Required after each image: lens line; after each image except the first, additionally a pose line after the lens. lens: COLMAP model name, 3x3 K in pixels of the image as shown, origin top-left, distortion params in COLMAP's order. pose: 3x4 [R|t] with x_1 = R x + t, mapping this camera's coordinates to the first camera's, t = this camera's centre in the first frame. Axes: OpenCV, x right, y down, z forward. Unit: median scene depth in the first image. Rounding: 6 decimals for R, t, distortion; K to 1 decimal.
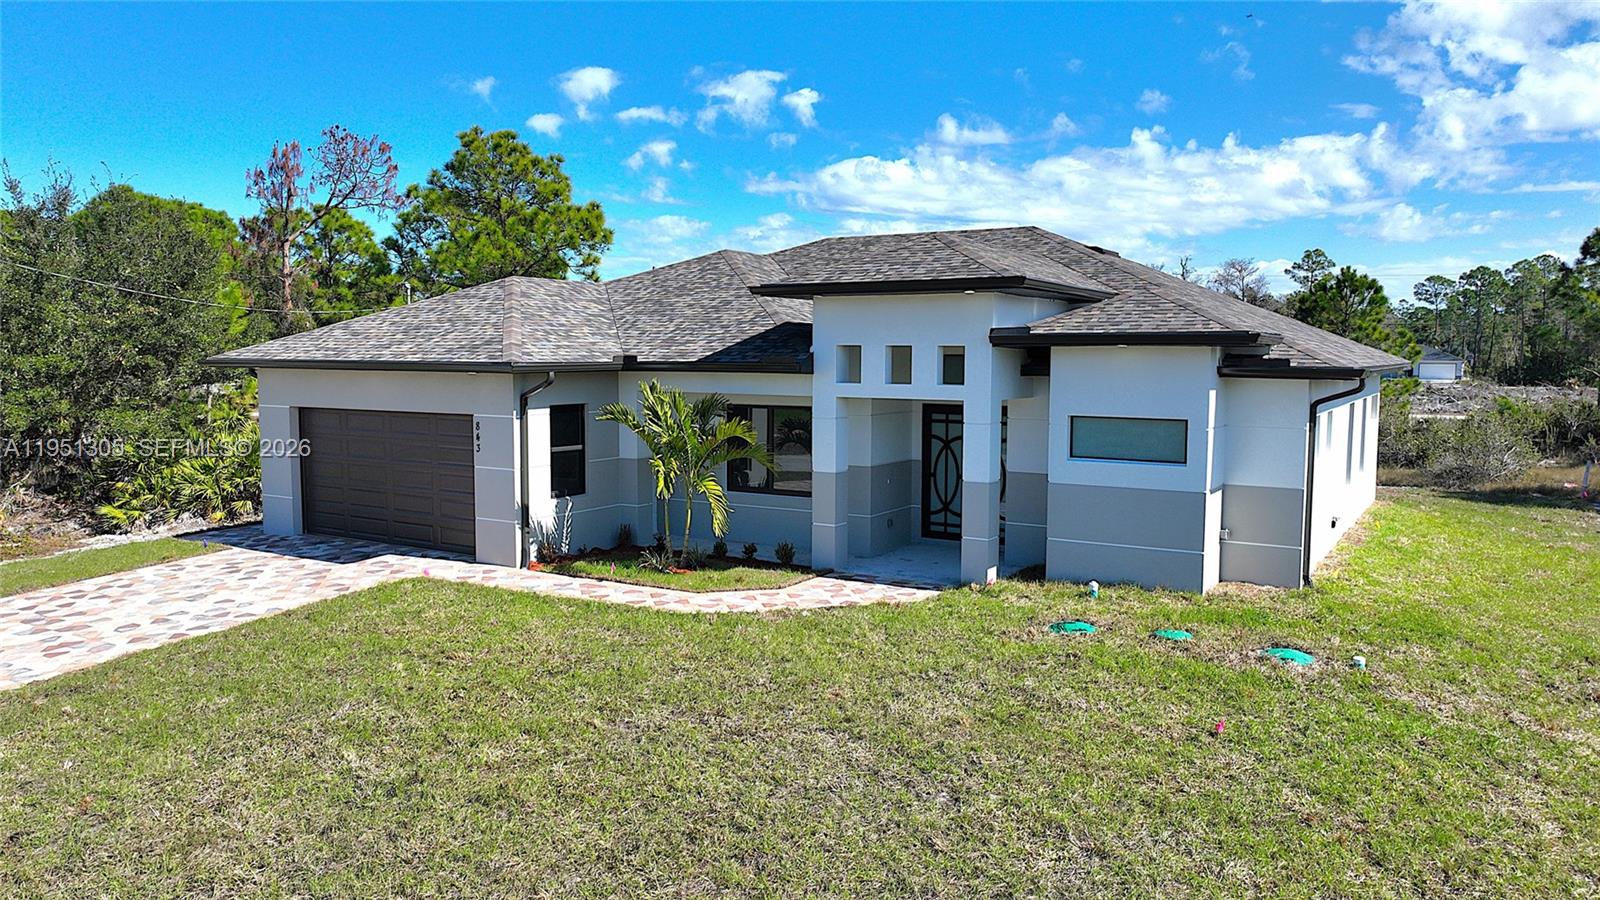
lens RADIAL K [[1123.8, 0, 800.0], [0, 1123.8, 450.0], [0, 0, 1]] dist [-0.001172, 0.004679]
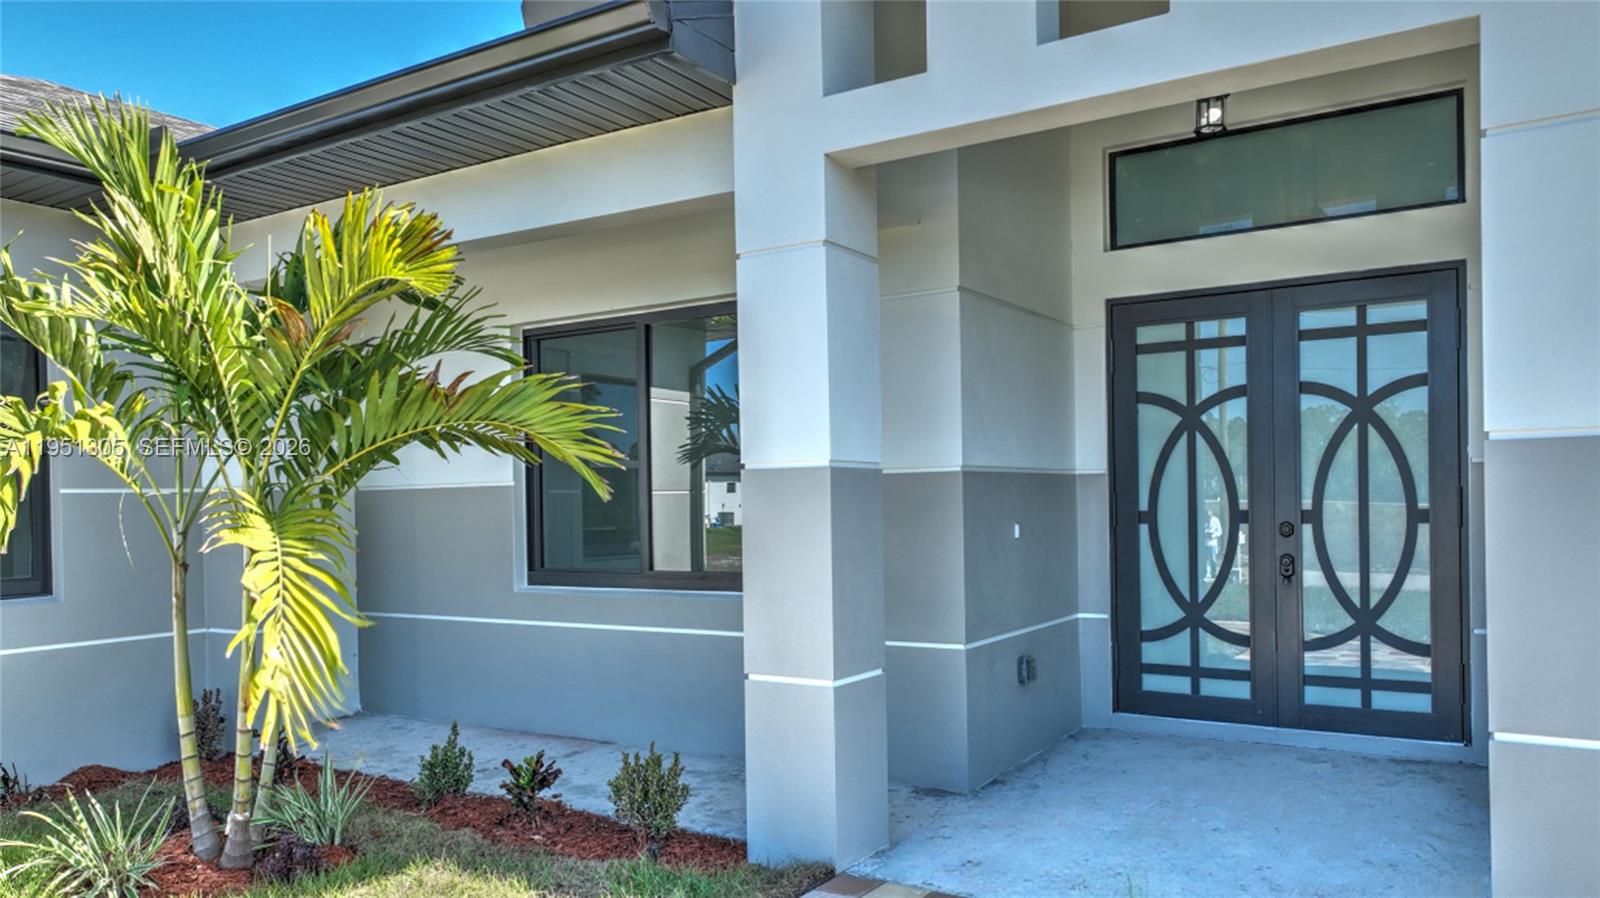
lens RADIAL K [[1157.7, 0, 803.2], [0, 1157.7, 507.3], [0, 0, 1]] dist [0.001655, 0.001279]
pose [[0.999378, -0.021924, -0.027621, 0.032301], [0.019578, 0.996398, -0.082514, 0.048686], [0.029331, 0.081922, 0.996207, 0.730777]]
